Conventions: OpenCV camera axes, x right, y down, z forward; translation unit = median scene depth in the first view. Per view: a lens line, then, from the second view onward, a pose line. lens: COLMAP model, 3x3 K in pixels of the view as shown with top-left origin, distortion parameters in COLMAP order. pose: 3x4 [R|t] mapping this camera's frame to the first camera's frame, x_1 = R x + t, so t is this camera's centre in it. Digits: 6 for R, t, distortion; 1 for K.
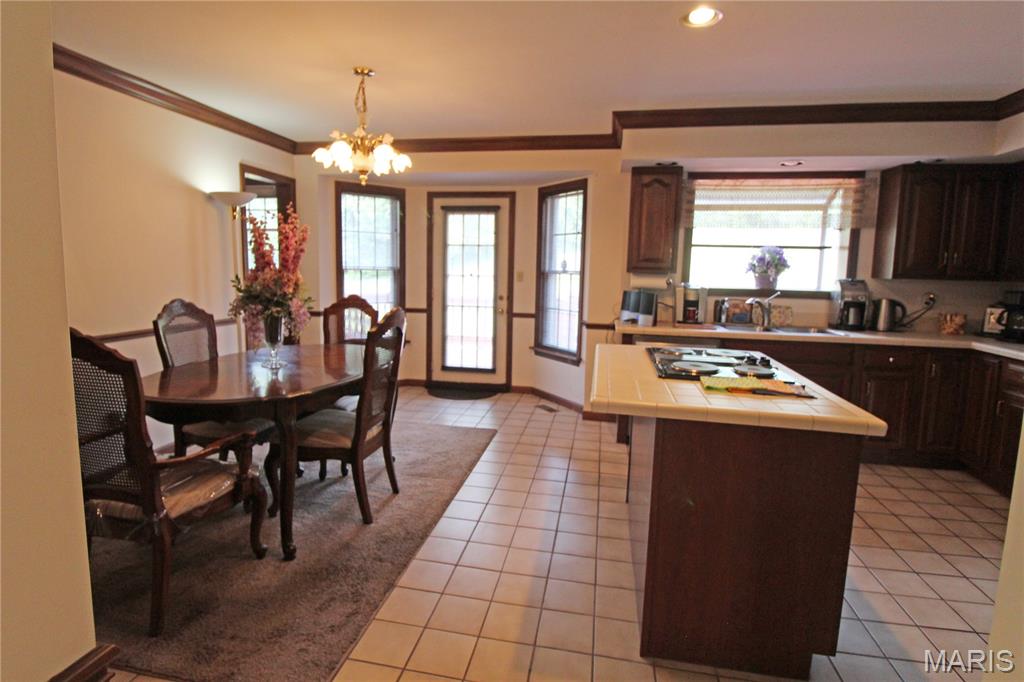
lens RADIAL K [[517.6, 0, 512.2], [0, 517.6, 335.4], [0, 0, 1]] dist [-0.008941, -0.004489]
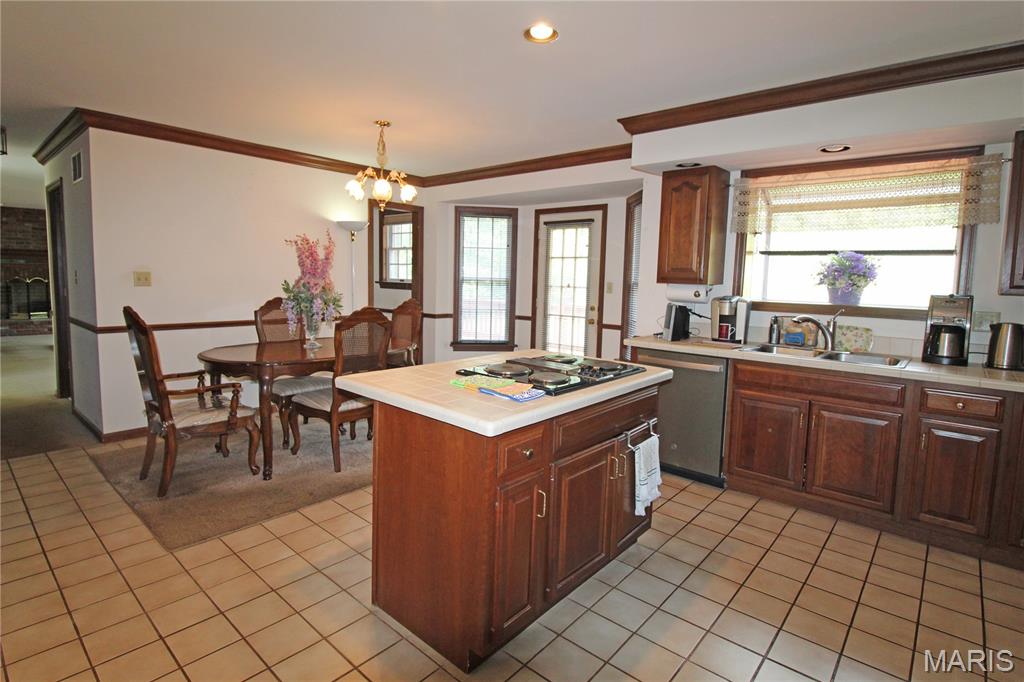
lens RADIAL K [[517.6, 0, 507.7], [0, 517.6, 333.3], [0, 0, 1]] dist [-0.008941, -0.004489]
pose [[0.860338, 0.056394, -0.506595, 0.450574], [-0.073471, 0.997202, -0.013765, 0.002998], [0.504401, 0.049063, 0.862074, 0.050842]]
